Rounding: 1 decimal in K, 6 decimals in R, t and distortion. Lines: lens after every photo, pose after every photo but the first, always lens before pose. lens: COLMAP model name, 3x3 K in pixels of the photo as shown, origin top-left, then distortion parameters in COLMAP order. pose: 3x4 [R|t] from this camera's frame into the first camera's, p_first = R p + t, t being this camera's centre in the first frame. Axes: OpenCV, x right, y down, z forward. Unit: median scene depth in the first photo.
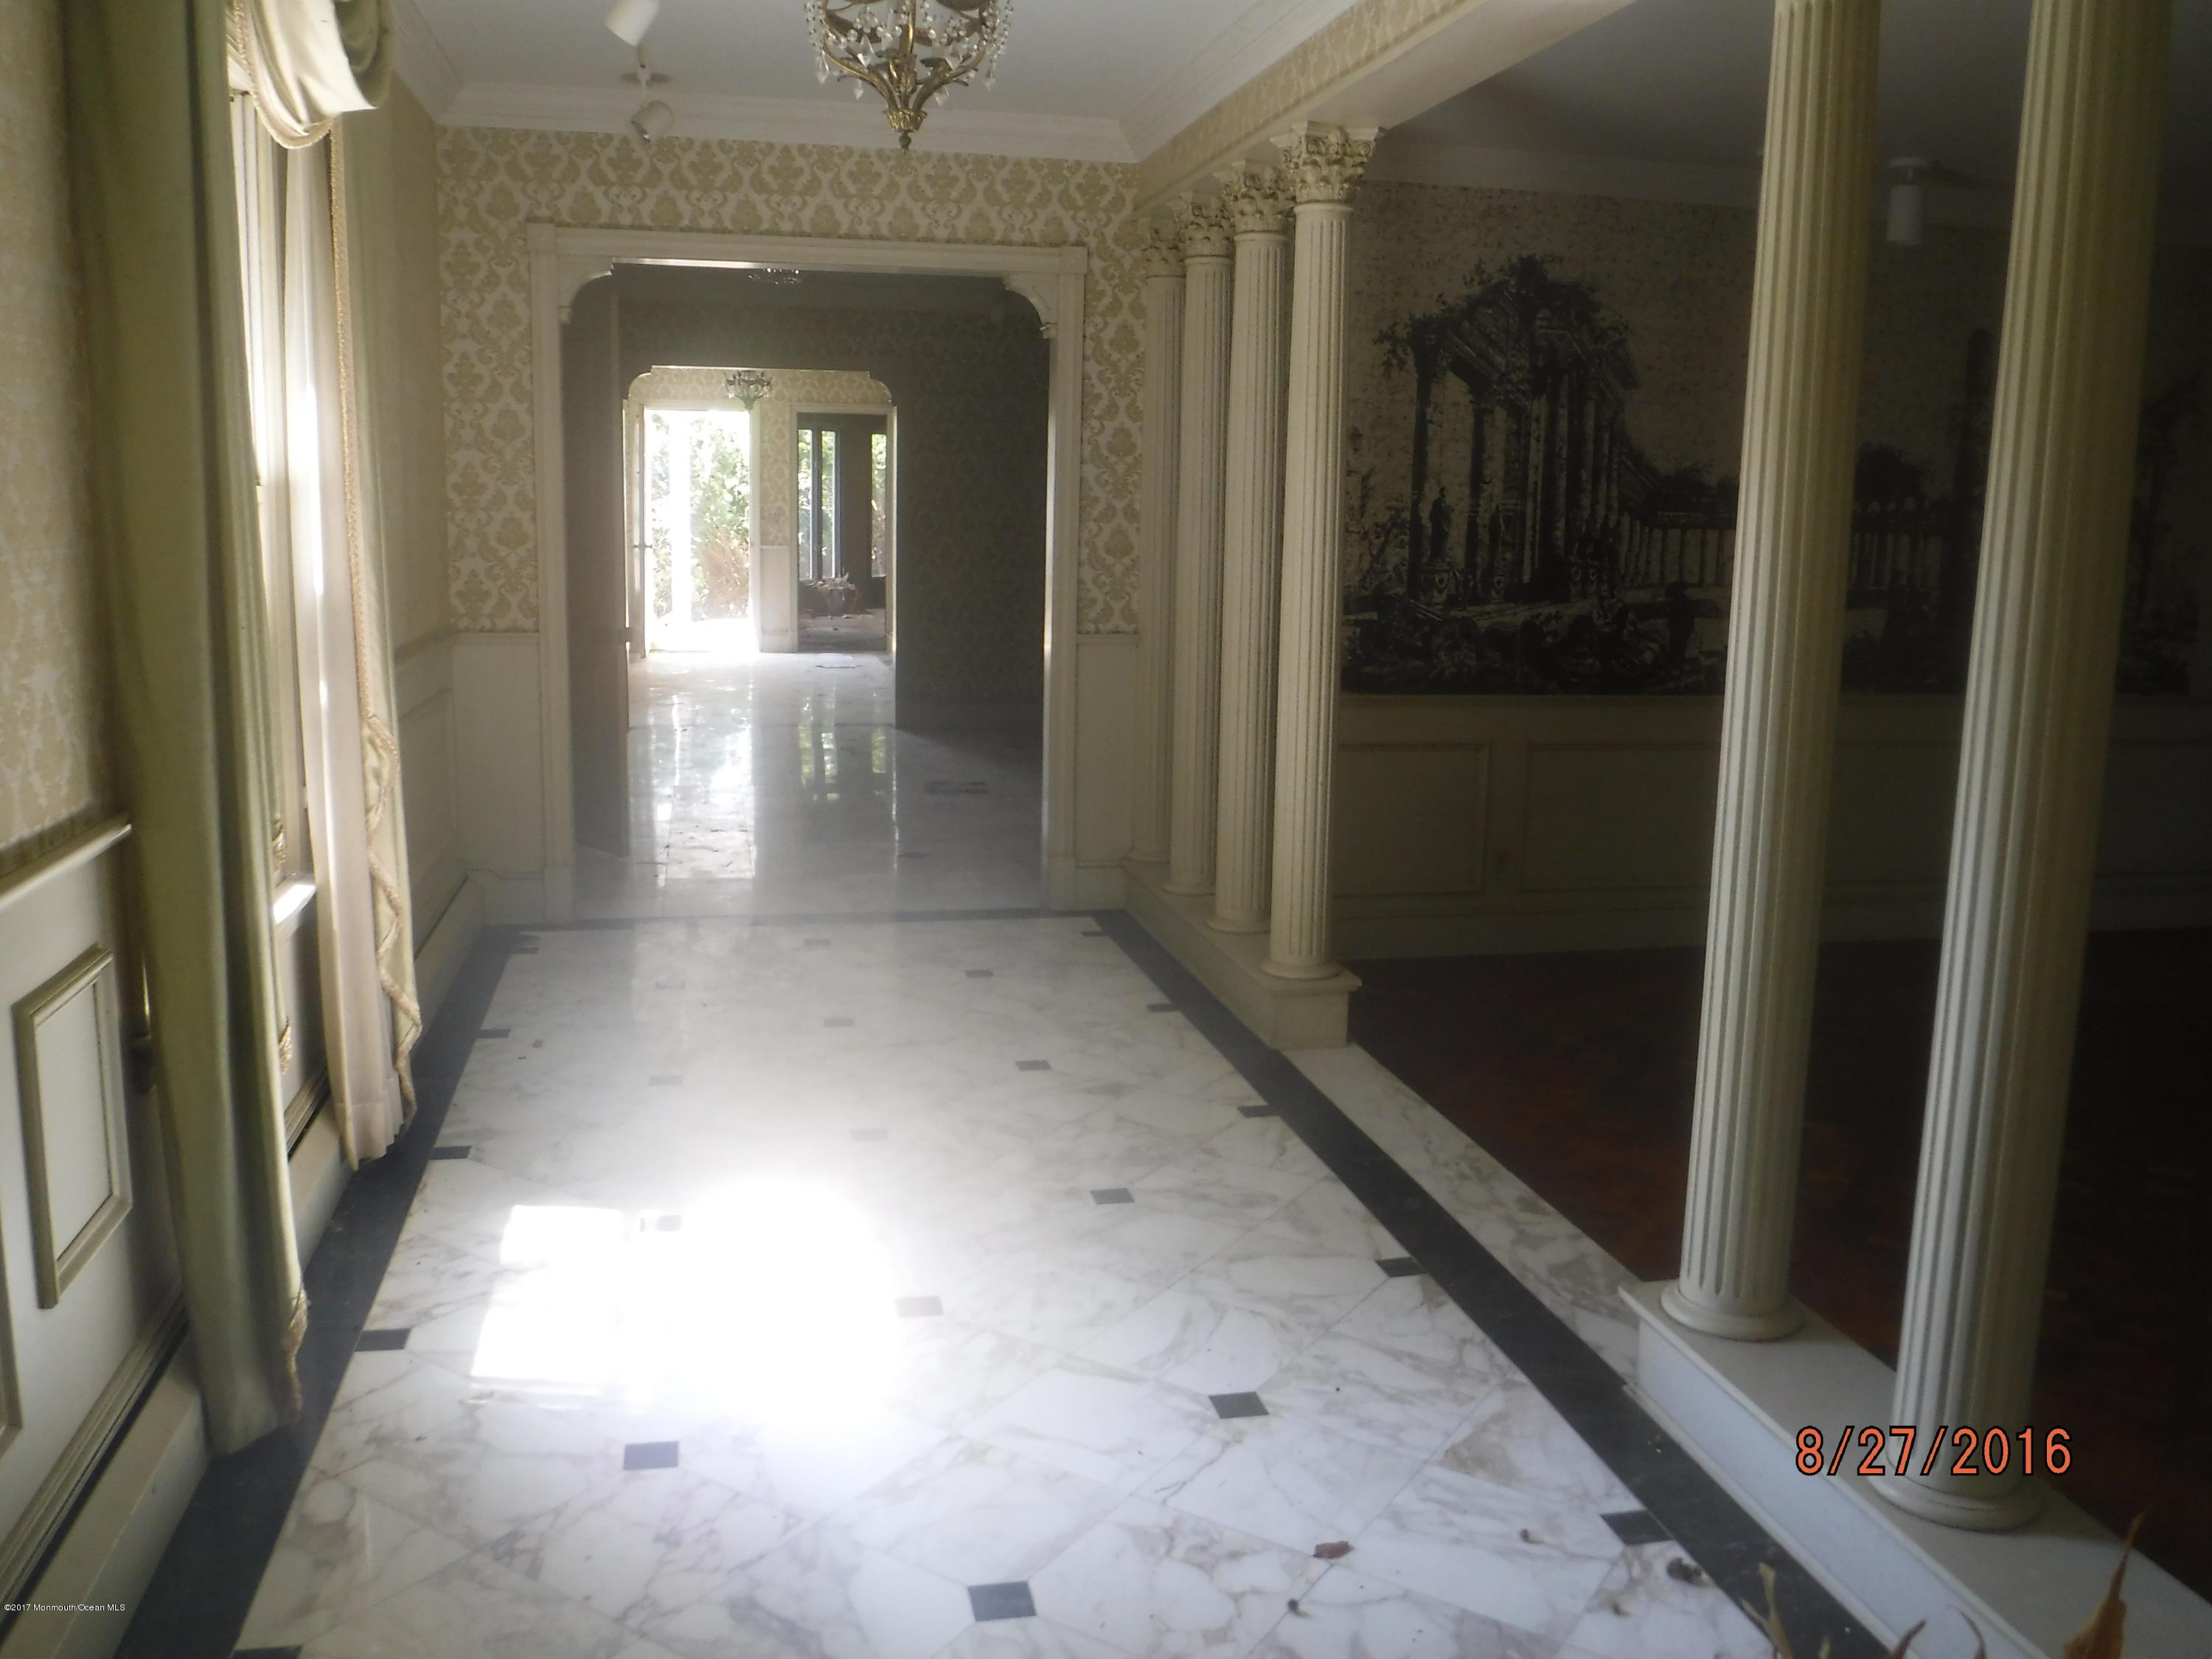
lens RADIAL K [[1825.2, 0, 1106.1], [0, 1825.2, 827.7], [0, 0, 1]] dist [-0.080014, 0.019328]
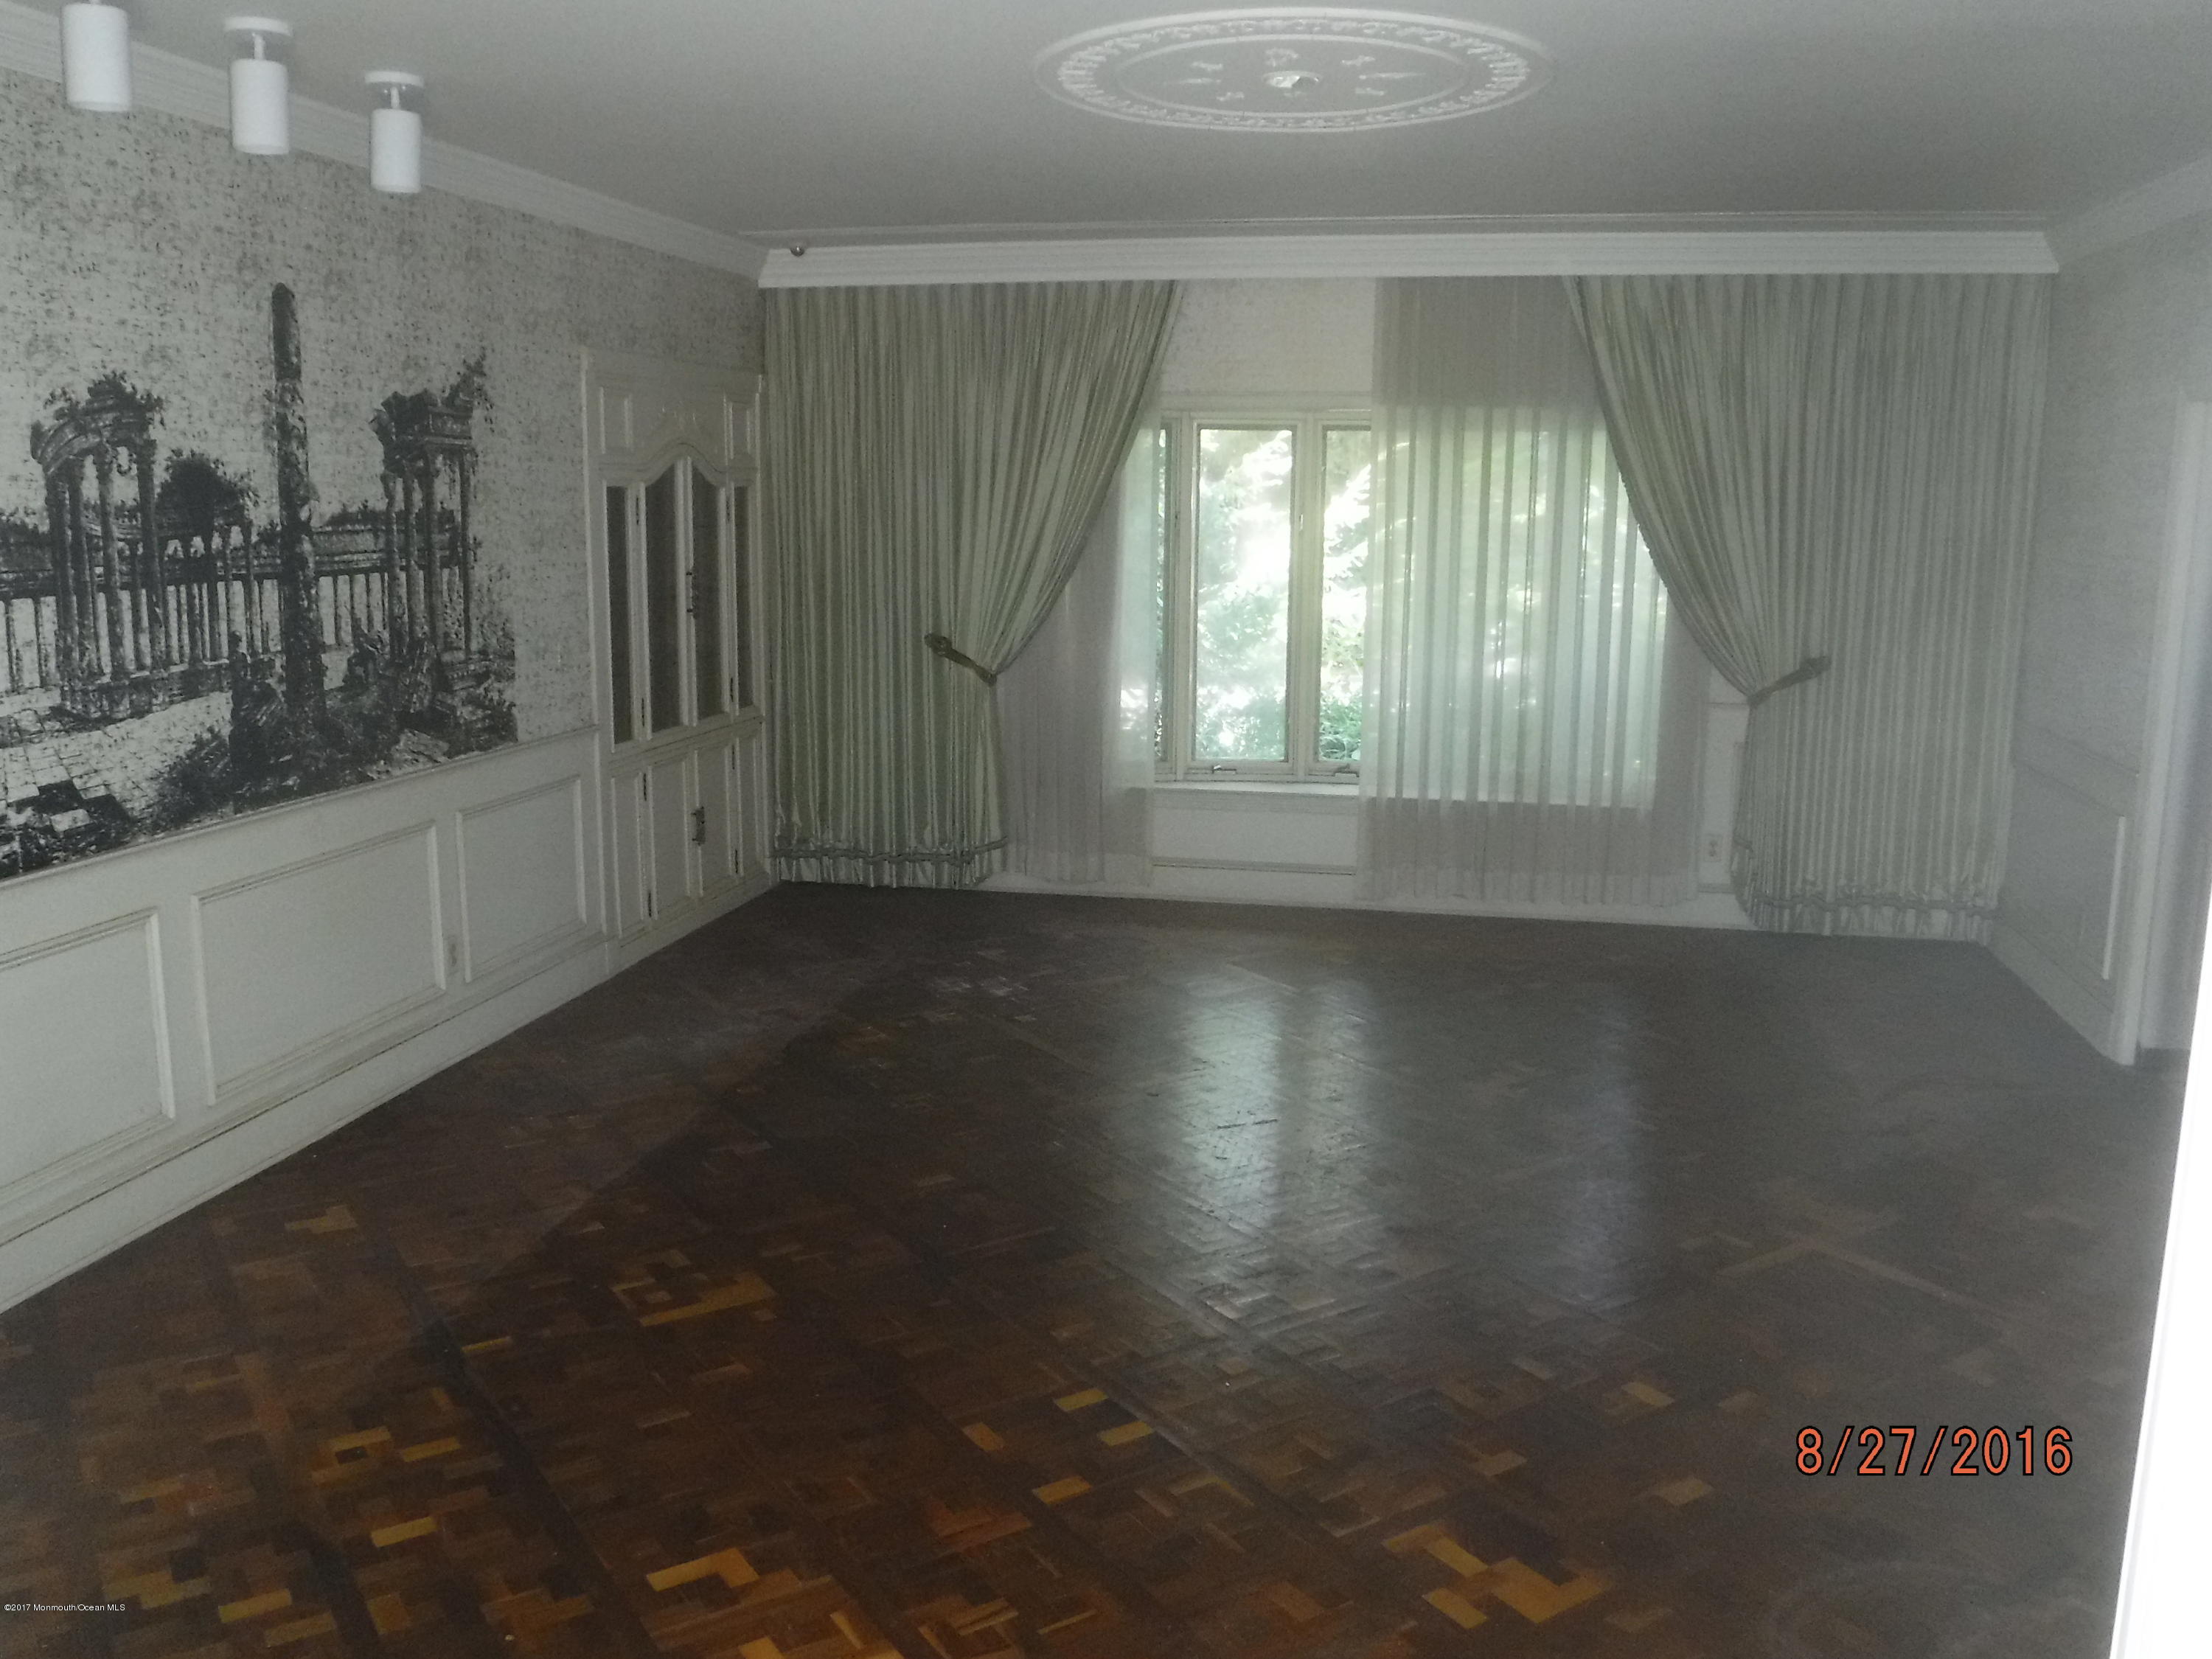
lens RADIAL K [[1825.2, 0, 1105.8], [0, 1825.2, 823.2], [0, 0, 1]] dist [-0.080014, 0.019328]
pose [[0.418583, -0.176302, 0.890902, -0.042423], [0.161644, 0.979776, 0.117943, -0.099492], [-0.893678, 0.094640, 0.438615, 0.409997]]
